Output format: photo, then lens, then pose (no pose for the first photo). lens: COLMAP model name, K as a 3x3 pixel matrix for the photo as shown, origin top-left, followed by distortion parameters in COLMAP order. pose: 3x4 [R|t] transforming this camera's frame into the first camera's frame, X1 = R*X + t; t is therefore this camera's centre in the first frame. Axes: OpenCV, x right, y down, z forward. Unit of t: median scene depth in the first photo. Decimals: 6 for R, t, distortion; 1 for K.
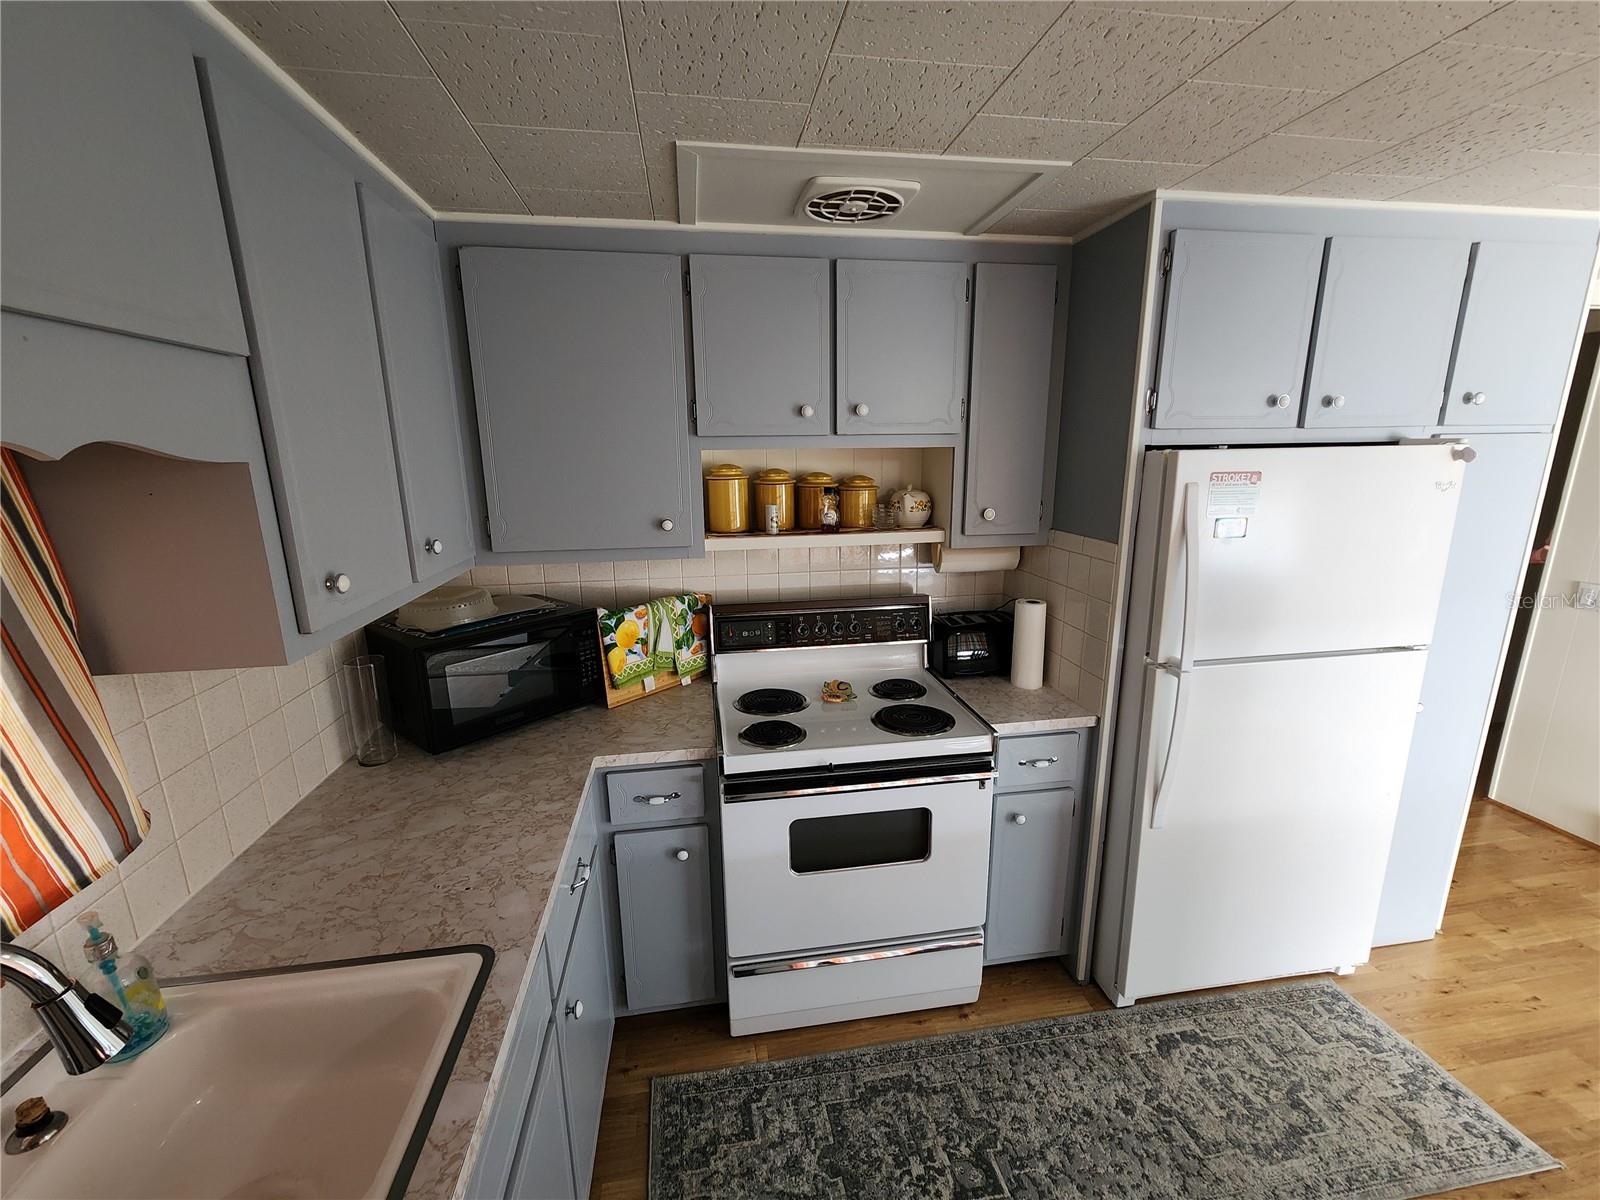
lens RADIAL K [[653.1, 0, 800.0], [0, 653.1, 600.0], [0, 0, 1]] dist [0.000962, 0.000159]
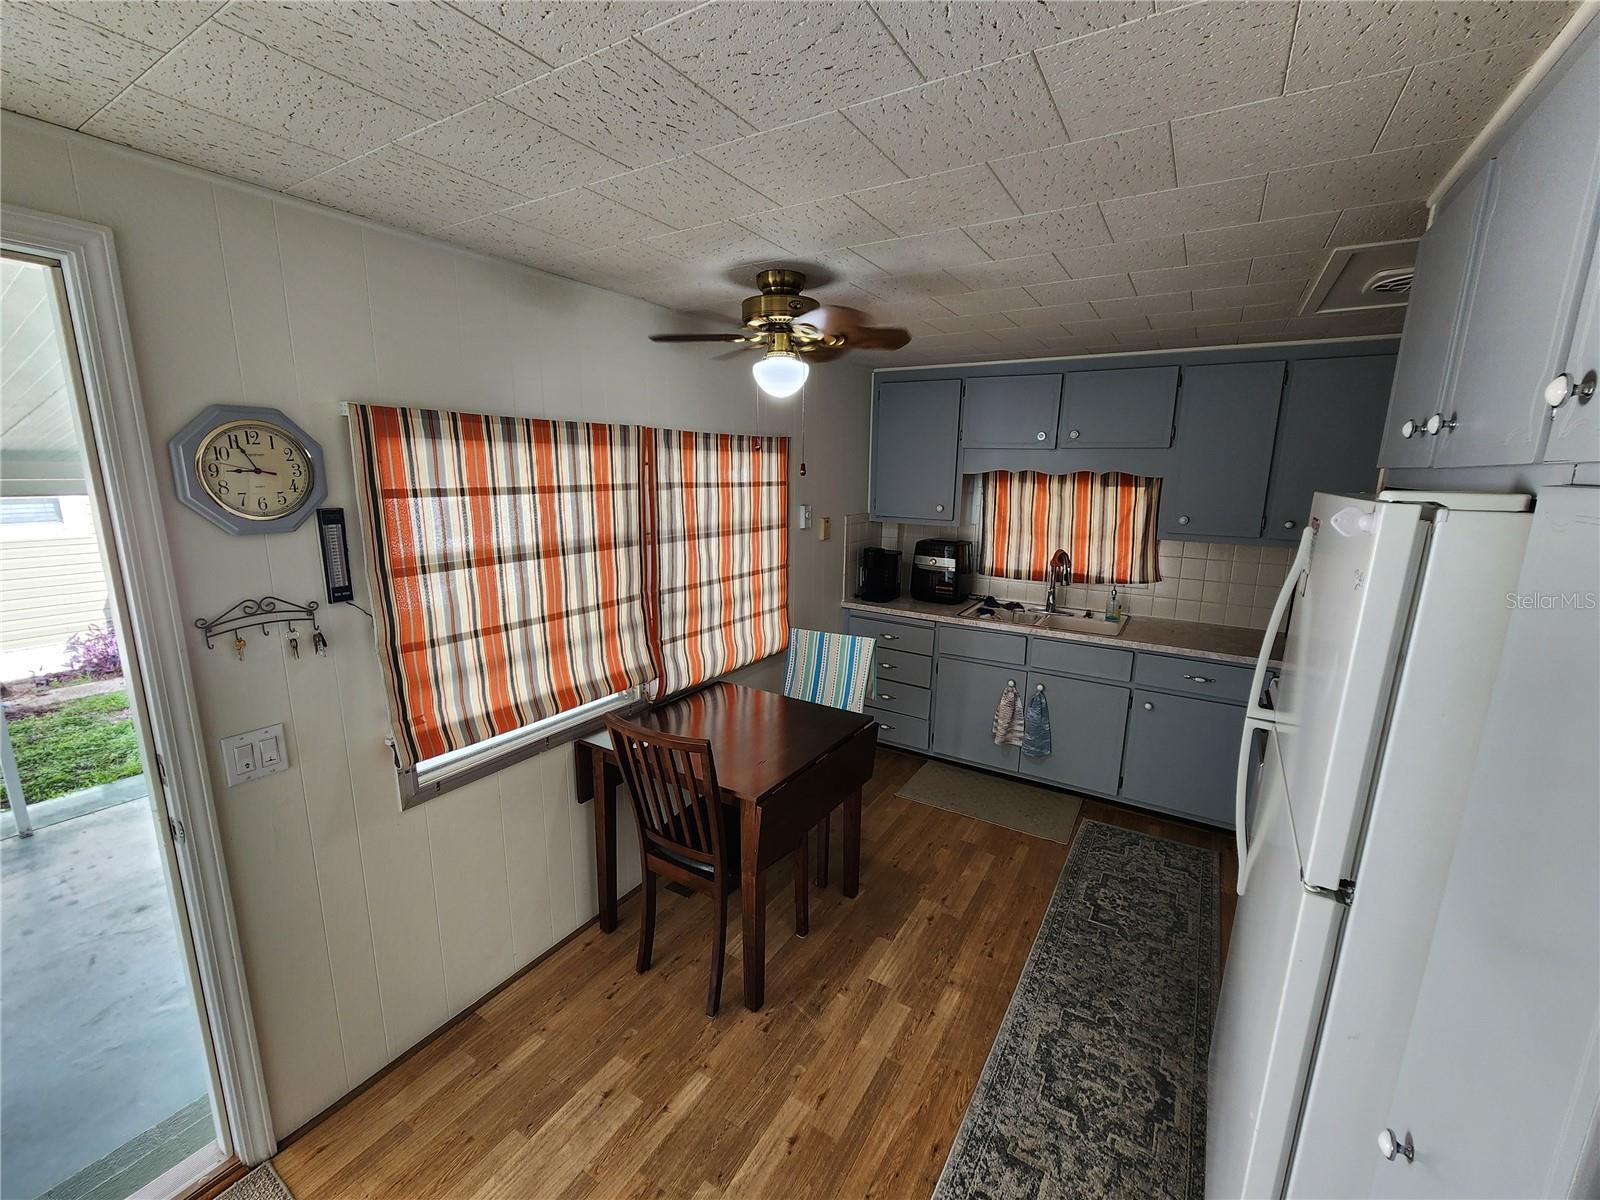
lens RADIAL K [[653.1, 0, 800.0], [0, 653.1, 600.0], [0, 0, 1]] dist [0.000962, 0.000159]
pose [[-0.655313, 0.155918, -0.739090, 1.759615], [-0.174337, 0.920827, 0.348833, -0.279836], [0.734963, 0.357445, -0.576248, 1.034503]]
